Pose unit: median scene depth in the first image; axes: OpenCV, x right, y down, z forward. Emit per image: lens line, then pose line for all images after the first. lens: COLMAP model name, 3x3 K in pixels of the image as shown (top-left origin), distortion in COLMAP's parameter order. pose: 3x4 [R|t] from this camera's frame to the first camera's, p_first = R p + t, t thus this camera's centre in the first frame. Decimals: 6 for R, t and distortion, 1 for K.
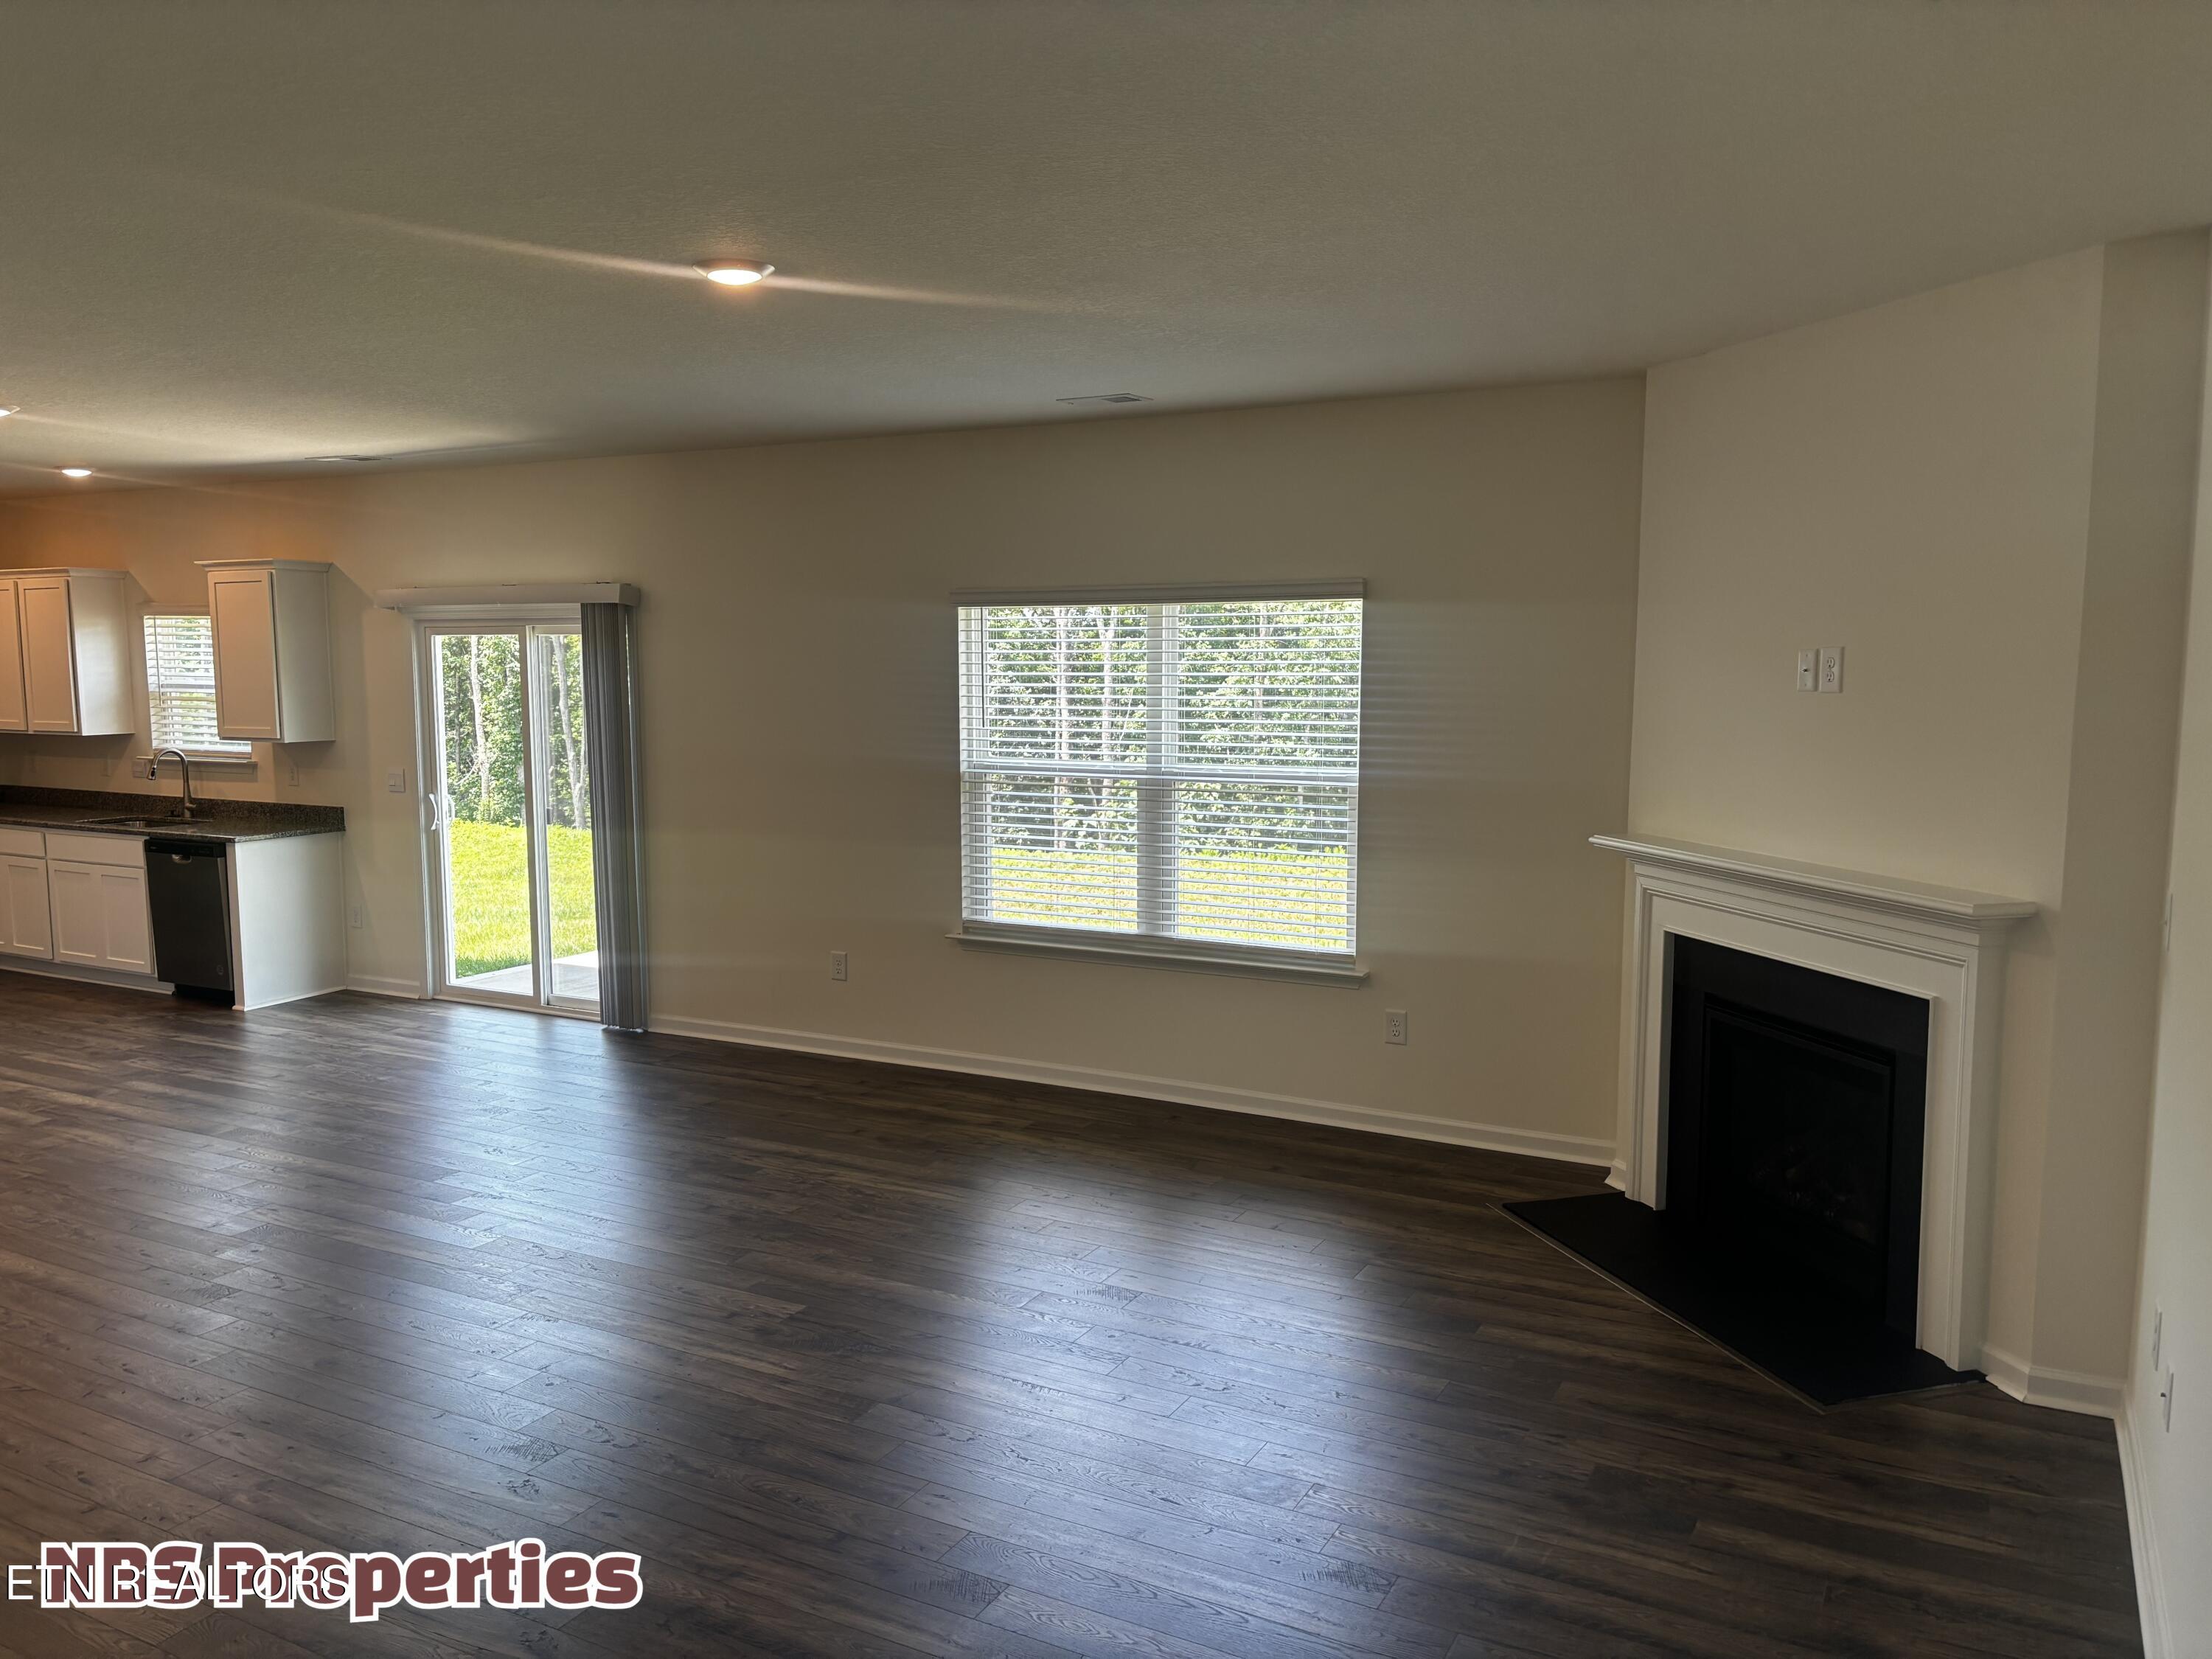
lens RADIAL K [[1688.6, 0, 1096.3], [0, 1688.6, 824.4], [0, 0, 1]] dist [0.066527, -0.077750]
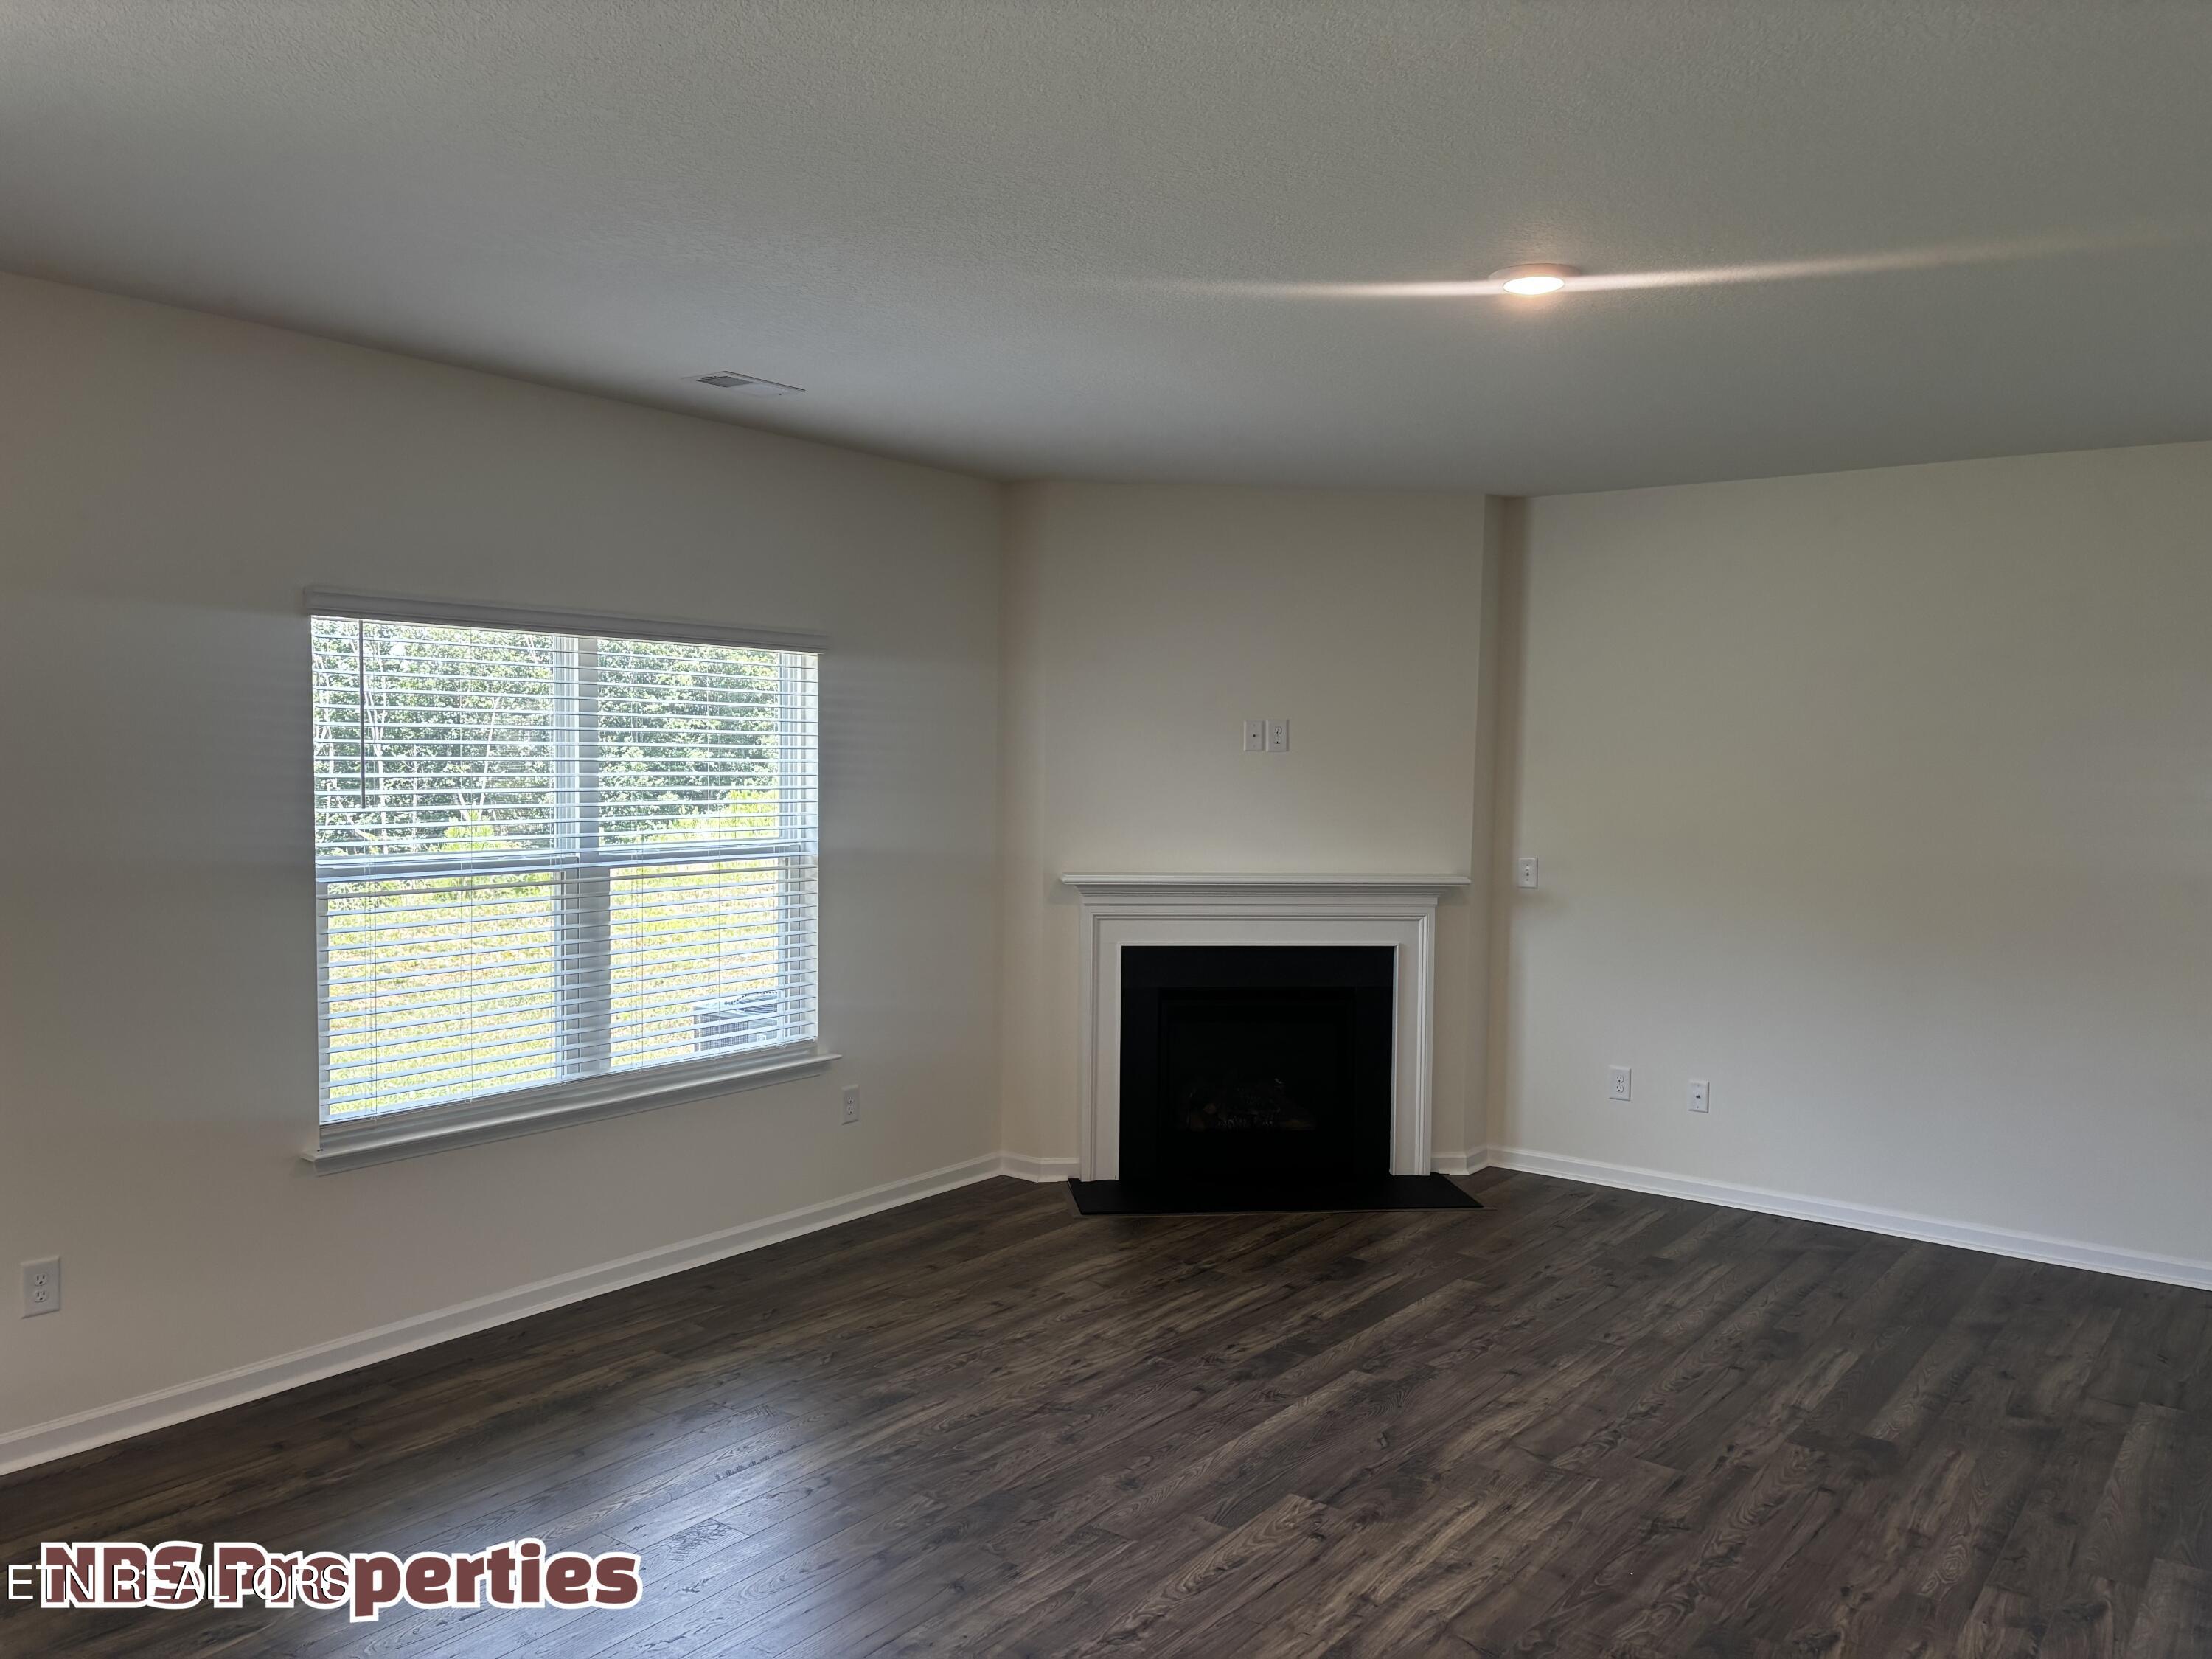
lens RADIAL K [[1688.6, 0, 1108.1], [0, 1688.6, 828.6], [0, 0, 1]] dist [0.066527, -0.077750]
pose [[0.139460, -0.041992, 0.989337, -0.765837], [0.087754, 0.995694, 0.029891, -0.052079], [-0.986332, 0.082650, 0.142545, 0.739855]]
